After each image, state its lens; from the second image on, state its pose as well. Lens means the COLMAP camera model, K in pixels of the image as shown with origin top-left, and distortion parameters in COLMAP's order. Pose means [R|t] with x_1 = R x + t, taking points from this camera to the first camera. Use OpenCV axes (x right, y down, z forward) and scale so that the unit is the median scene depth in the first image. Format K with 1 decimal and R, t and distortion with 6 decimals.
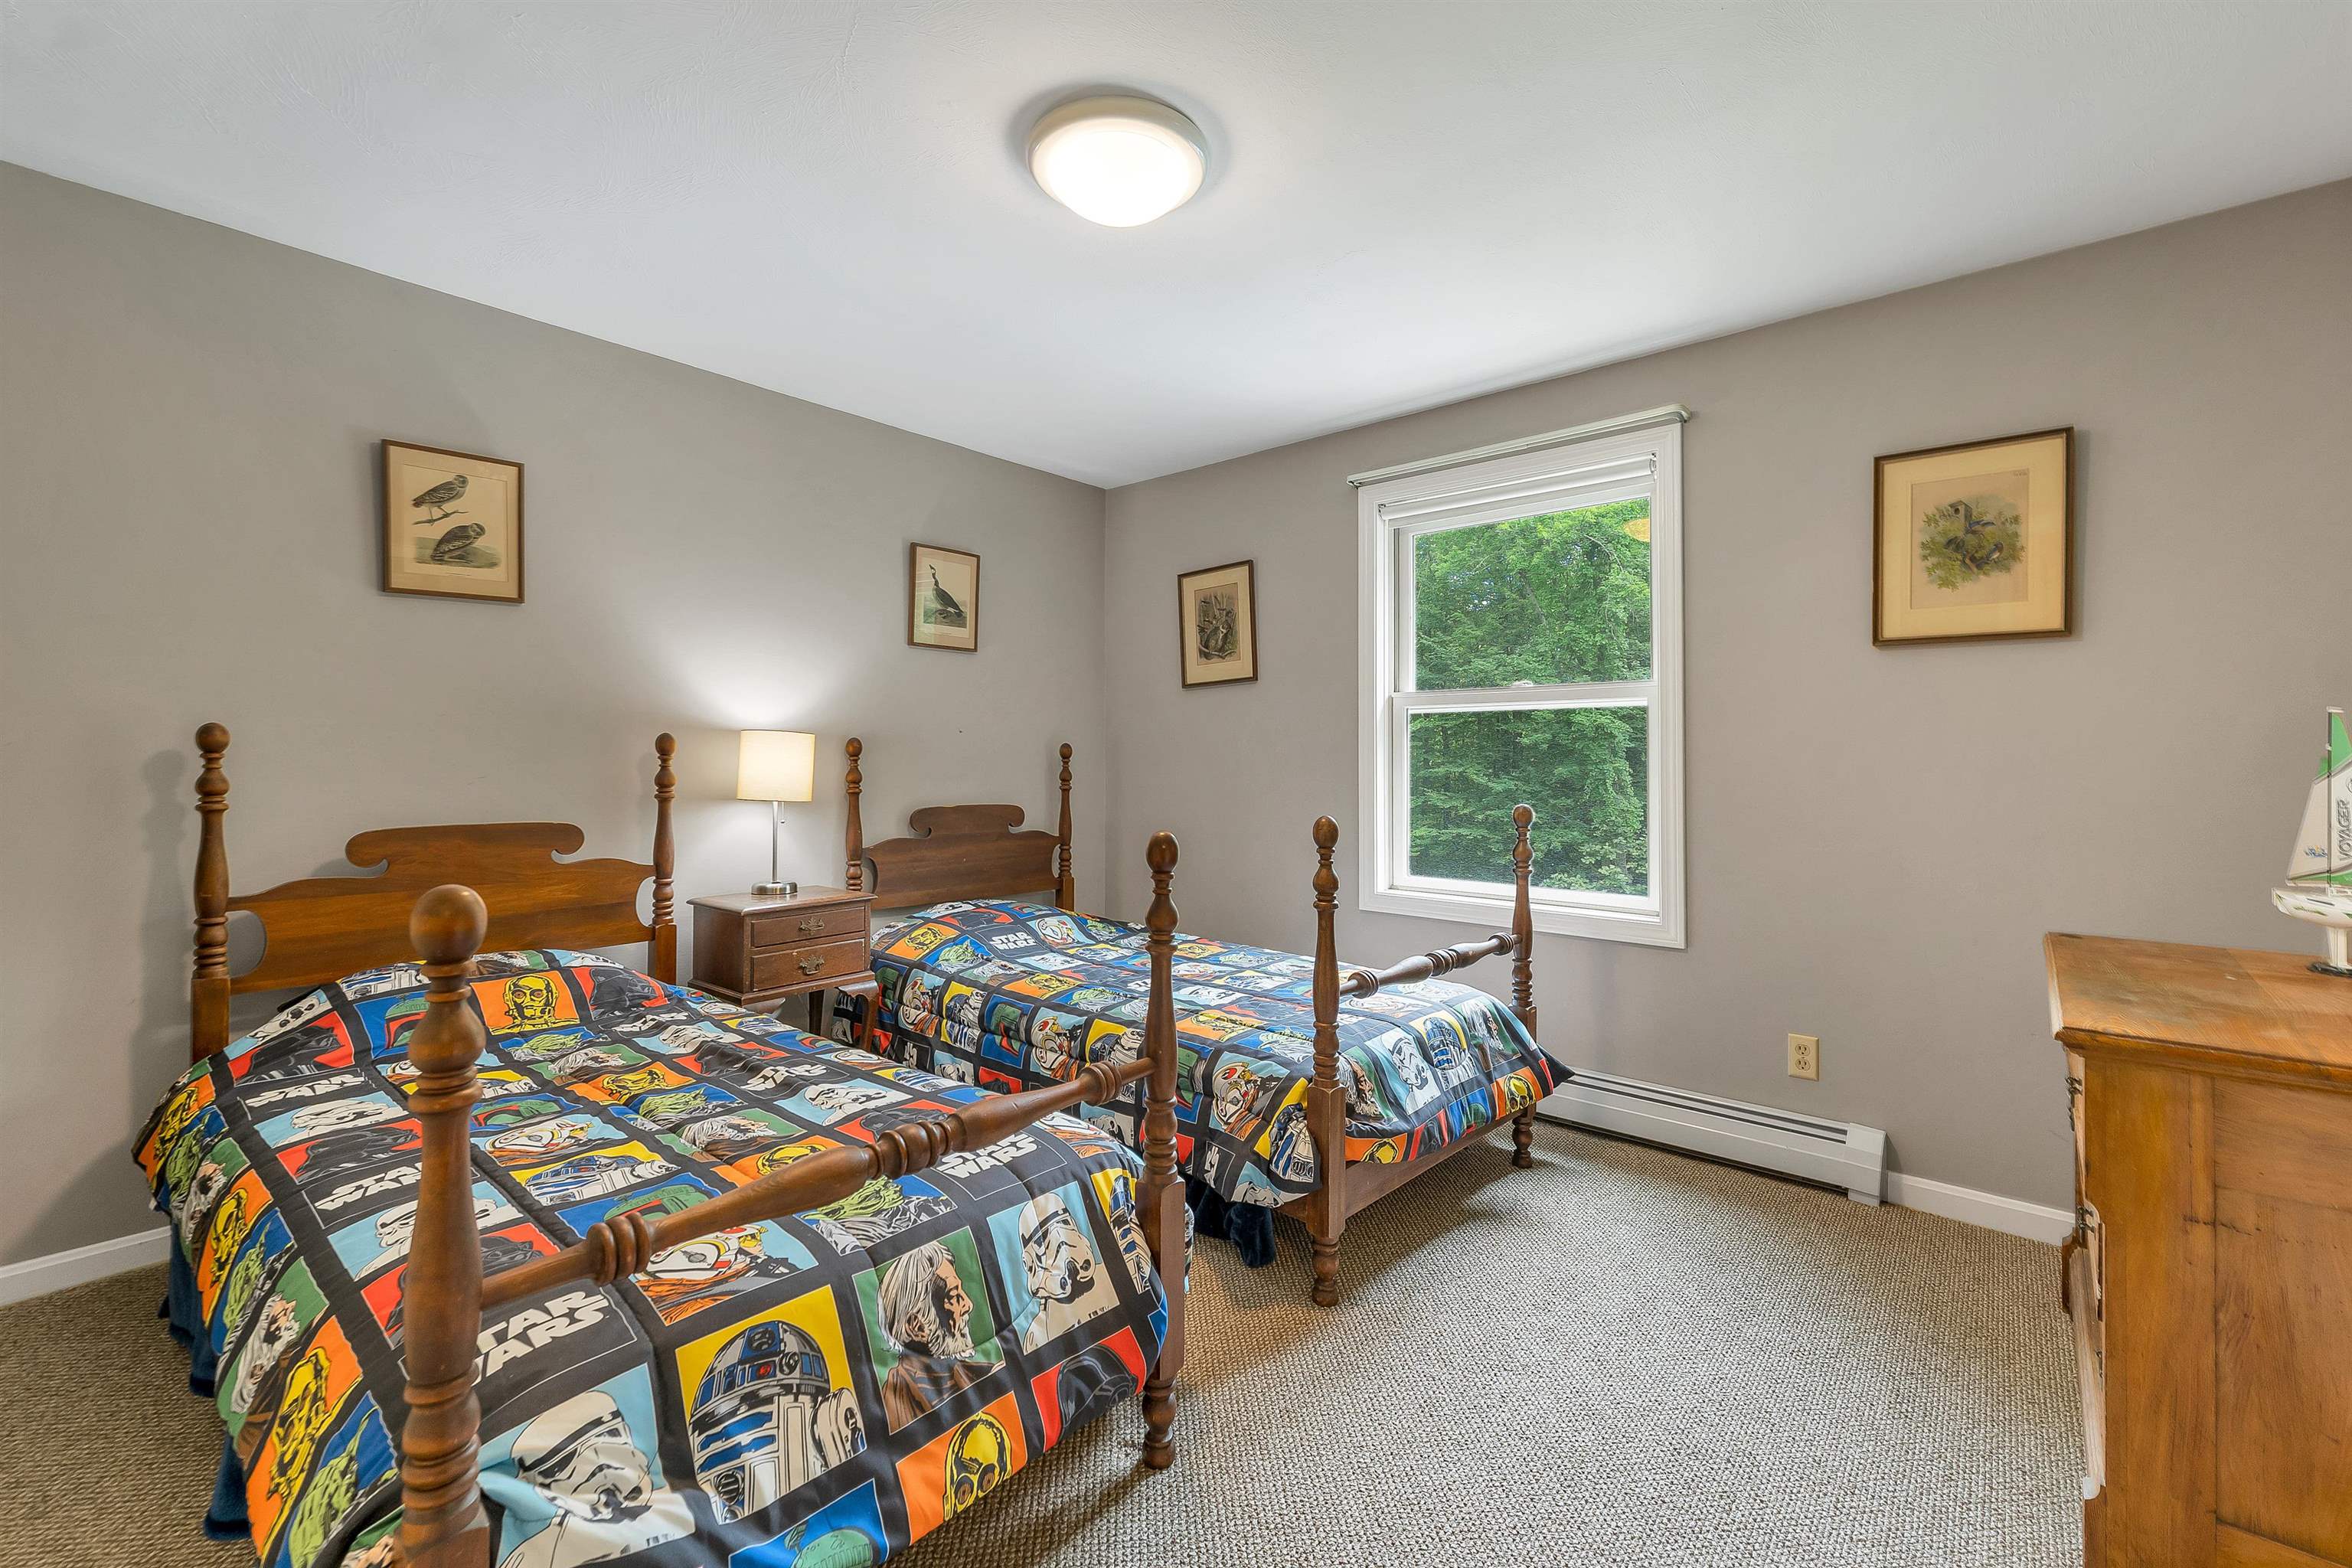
lens RADIAL K [[973.5, 0, 1174.7], [0, 973.5, 751.5], [0, 0, 1]] dist [0.001794, 0.000264]
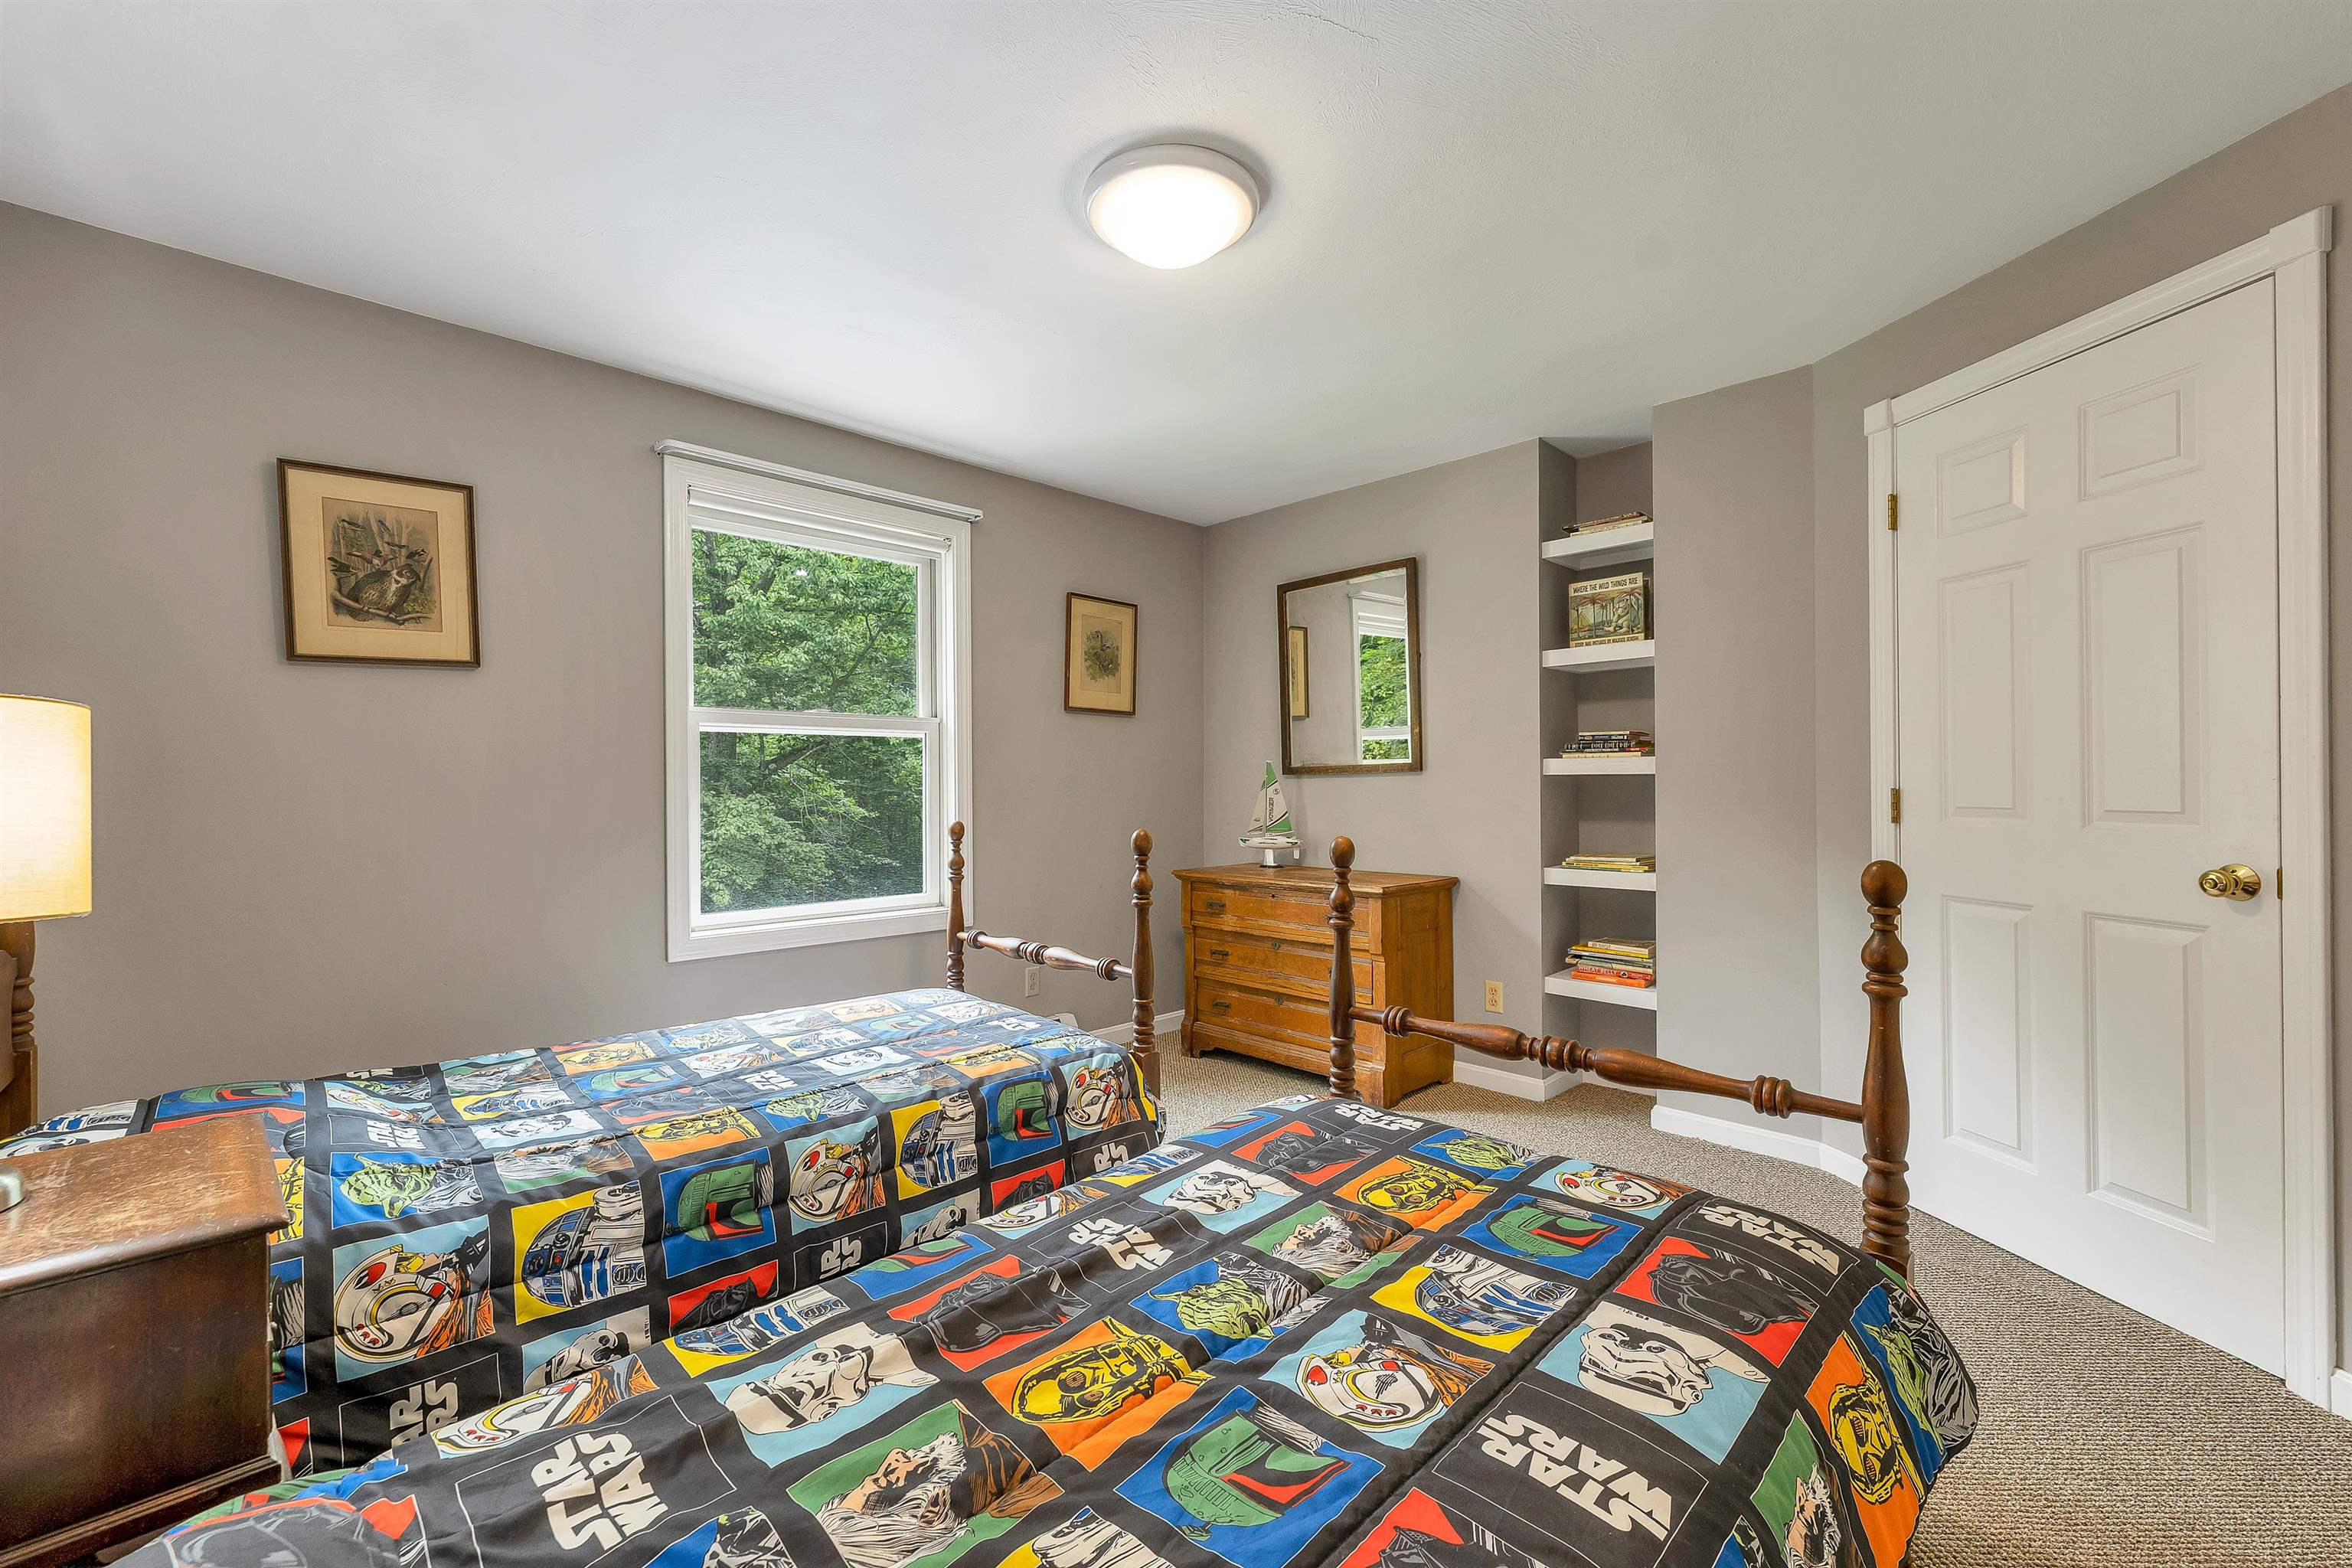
lens RADIAL K [[962.9, 0, 1176.0], [0, 962.9, 784.0], [0, 0, 1]] dist [-0.000580, -0.000372]
pose [[0.072550, -0.003051, 0.997360, -0.770154], [-0.005213, 0.999981, 0.003438, 0.004606], [-0.997351, -0.005448, 0.072533, 0.652849]]
